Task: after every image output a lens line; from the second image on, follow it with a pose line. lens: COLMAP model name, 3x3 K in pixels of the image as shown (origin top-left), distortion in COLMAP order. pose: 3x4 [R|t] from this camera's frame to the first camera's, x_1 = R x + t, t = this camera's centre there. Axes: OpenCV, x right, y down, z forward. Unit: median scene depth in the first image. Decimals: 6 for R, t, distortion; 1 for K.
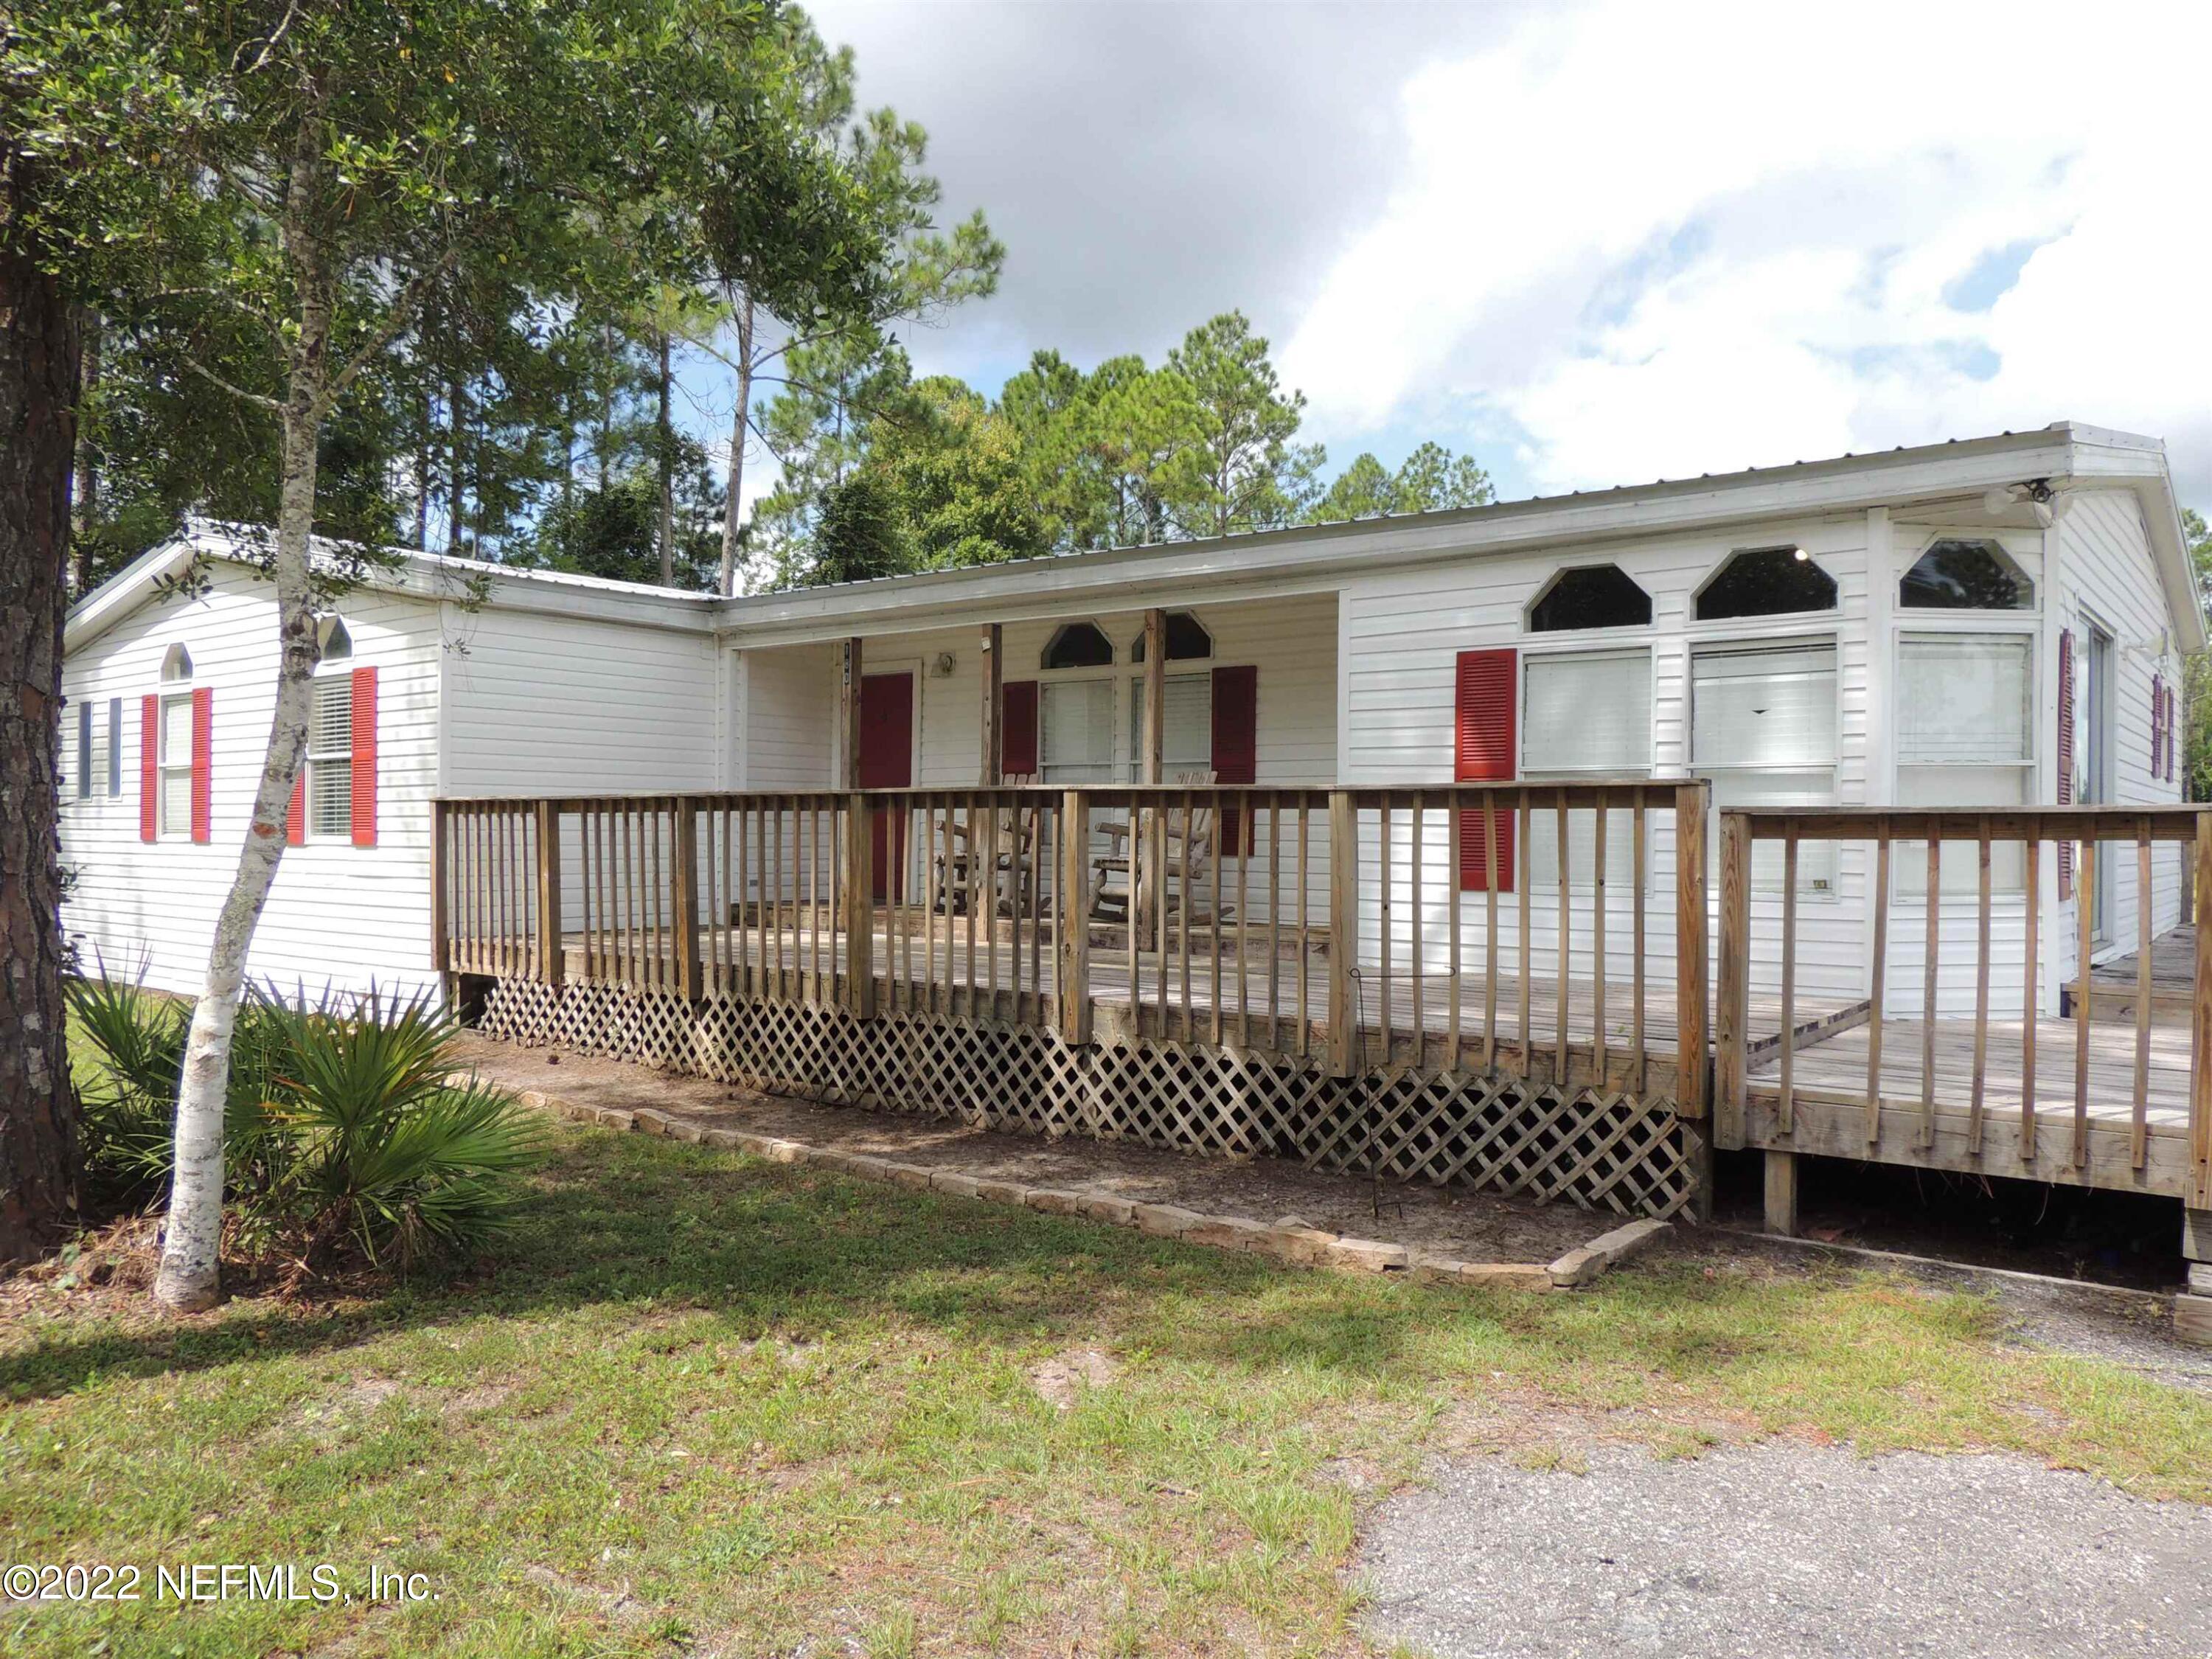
lens RADIAL K [[1575.4, 0, 1110.5], [0, 1575.4, 838.7], [0, 0, 1]] dist [-0.022136, 0.006183]
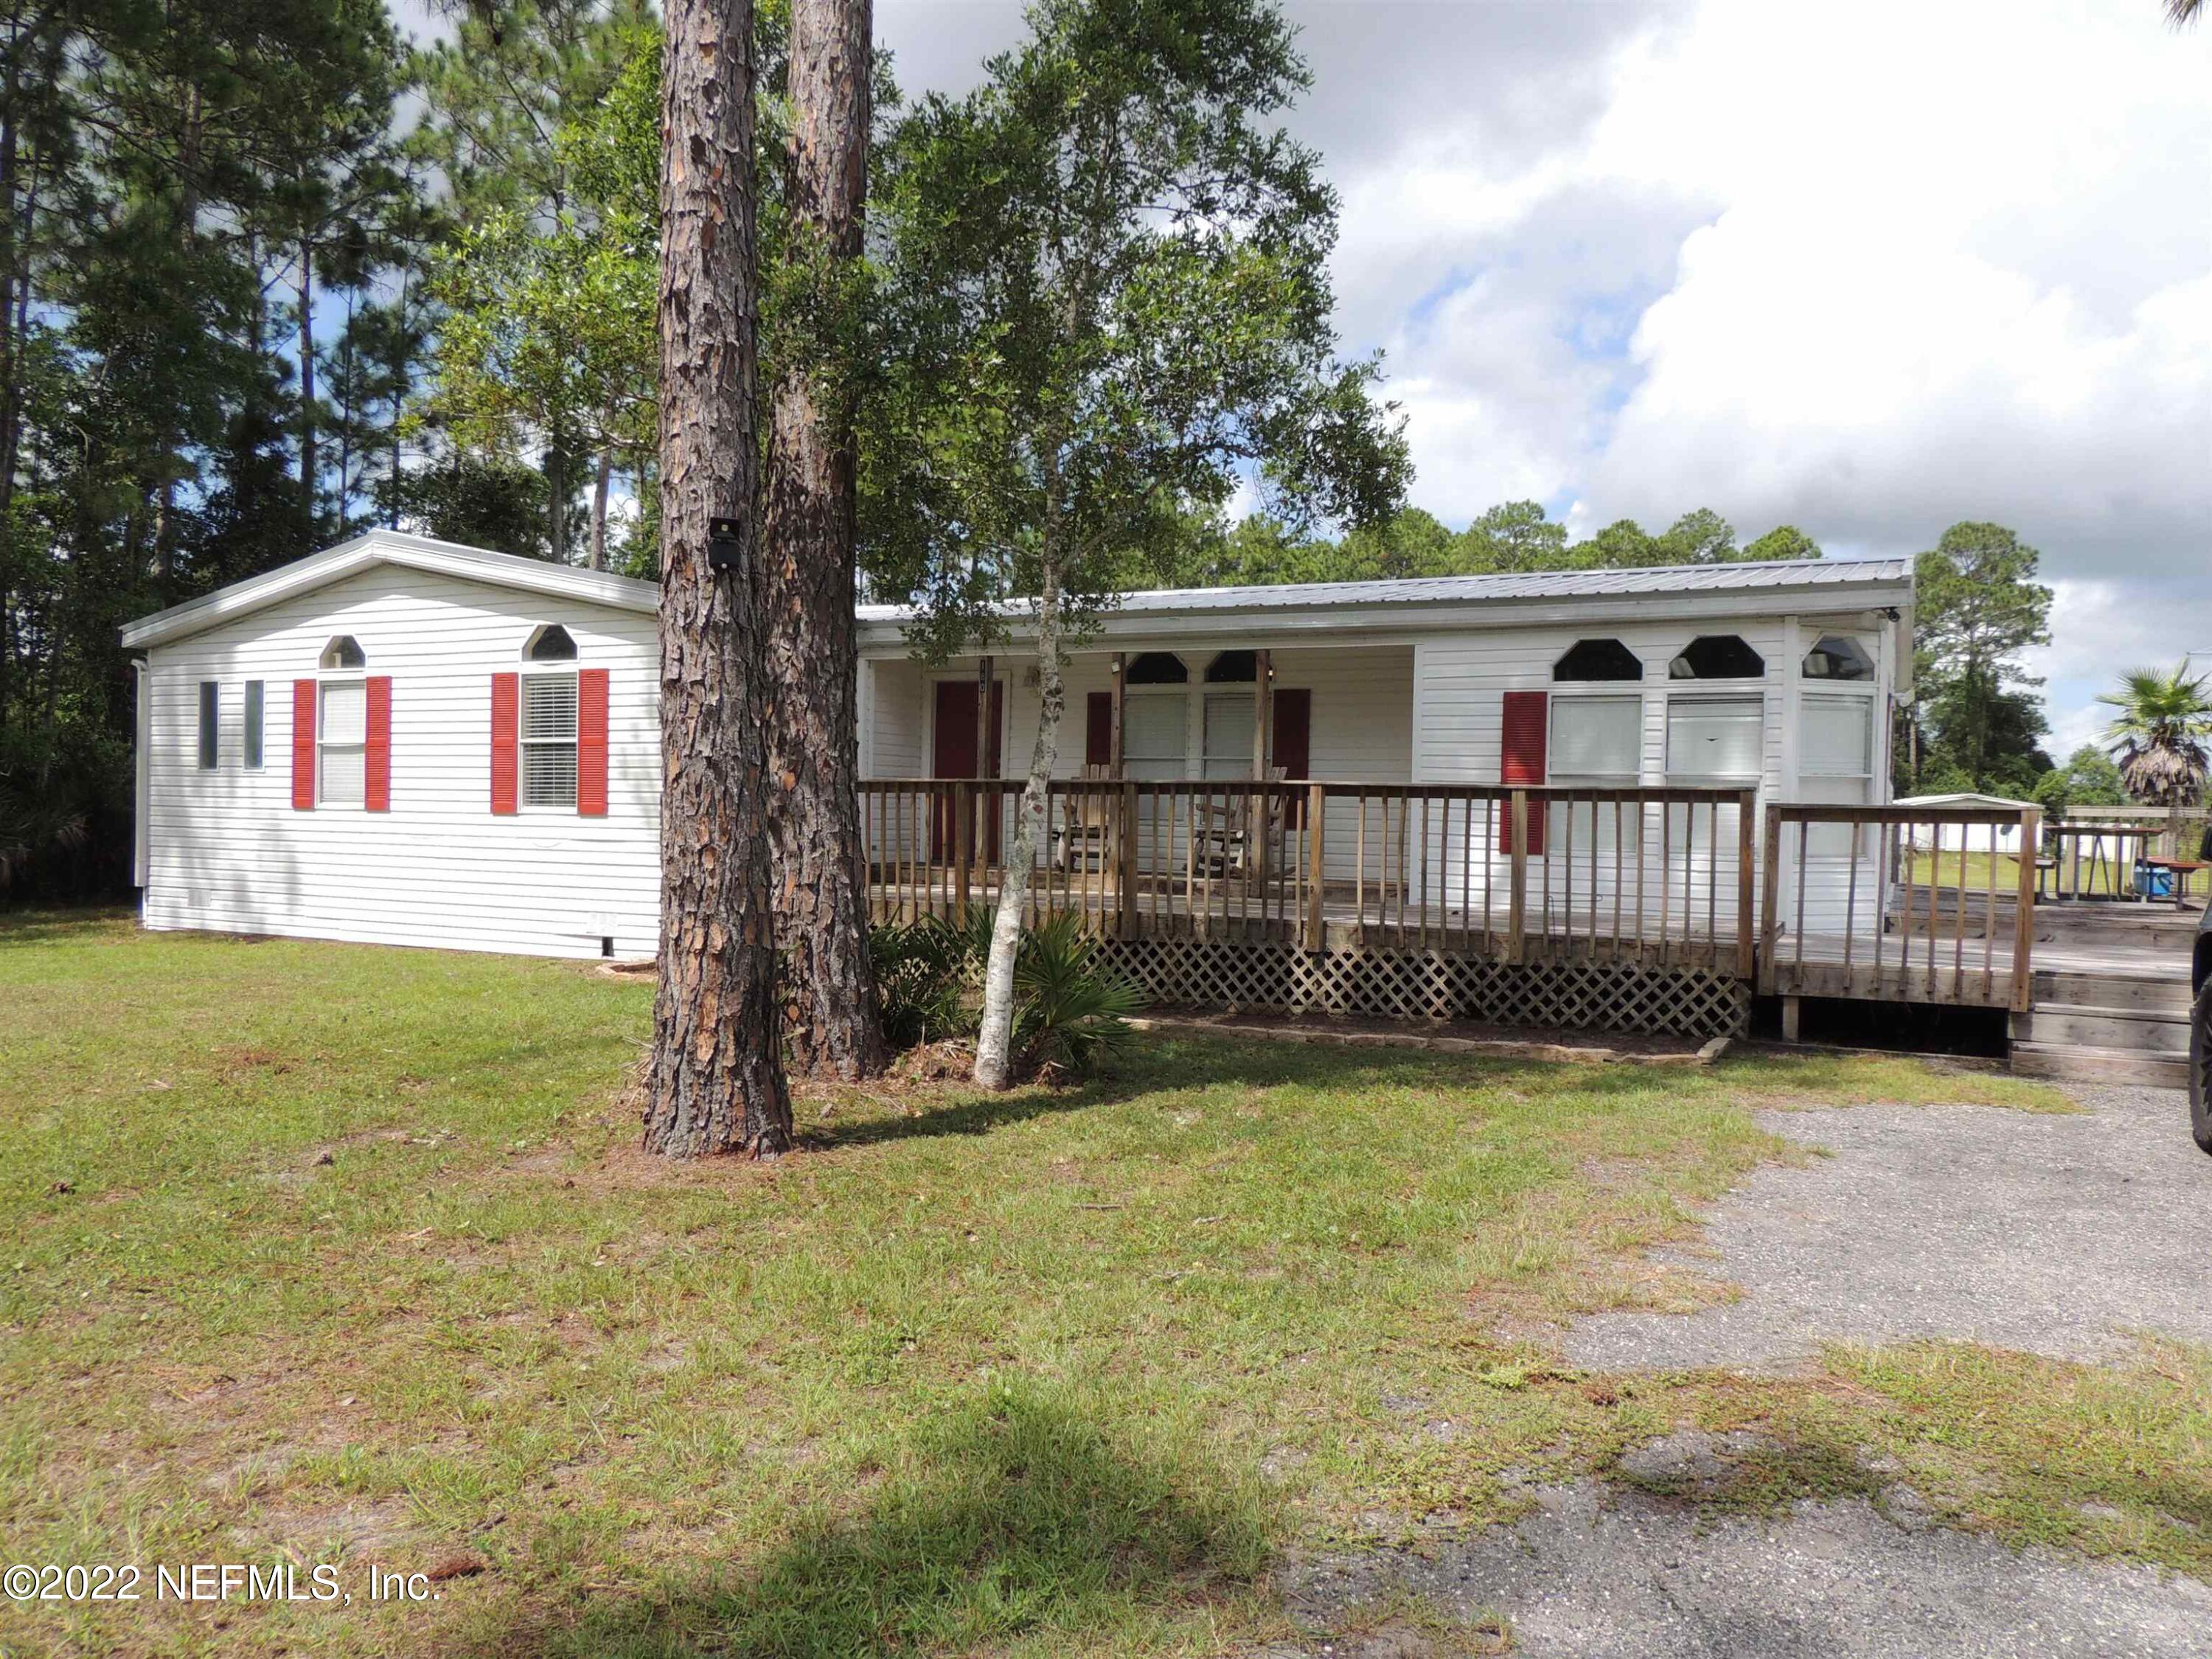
lens RADIAL K [[1575.4, 0, 1110.5], [0, 1575.4, 838.7], [0, 0, 1]] dist [-0.022136, 0.006183]
pose [[0.980625, 0.007800, 0.195737, -0.527756], [-0.010780, 0.999842, 0.014165, 0.001988], [-0.195596, -0.016000, 0.980554, -0.460739]]
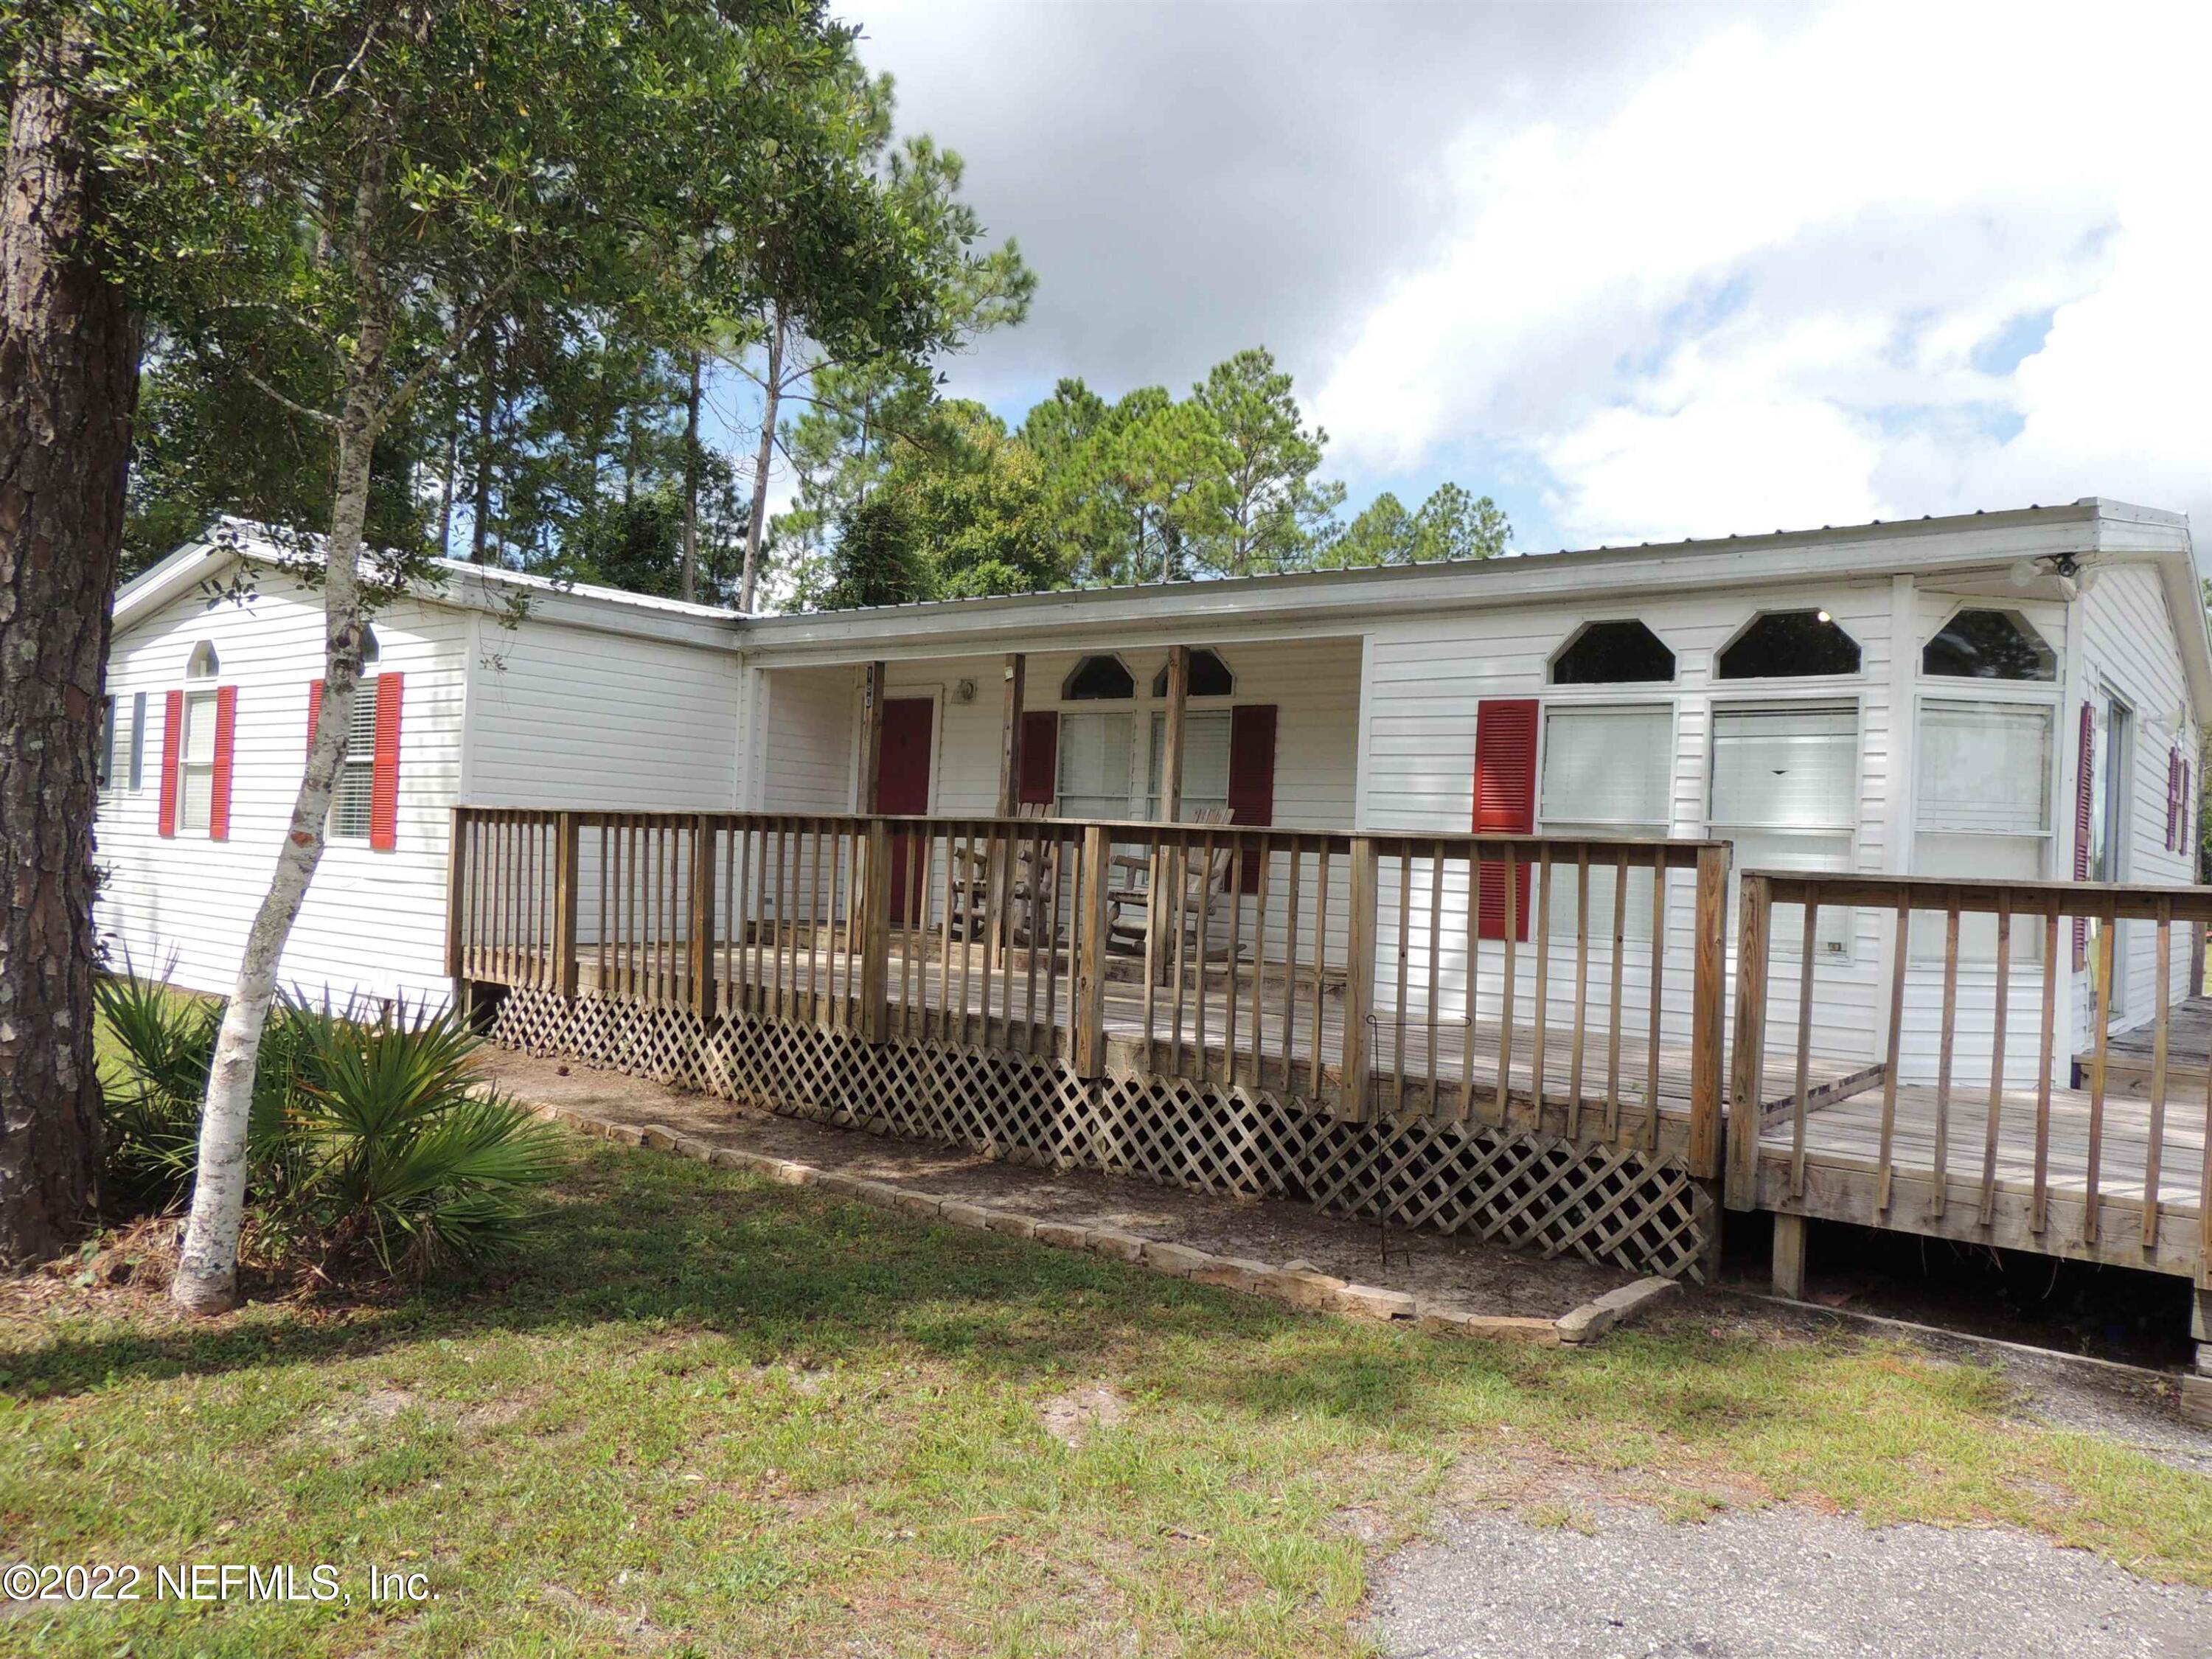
lens RADIAL K [[1575.4, 0, 1110.5], [0, 1575.4, 838.7], [0, 0, 1]] dist [-0.022136, 0.006183]
pose [[0.999260, 0.038246, -0.004072, -0.009582], [-0.038310, 0.999120, -0.017068, -0.005357], [0.003415, 0.017211, 0.999846, -0.006156]]
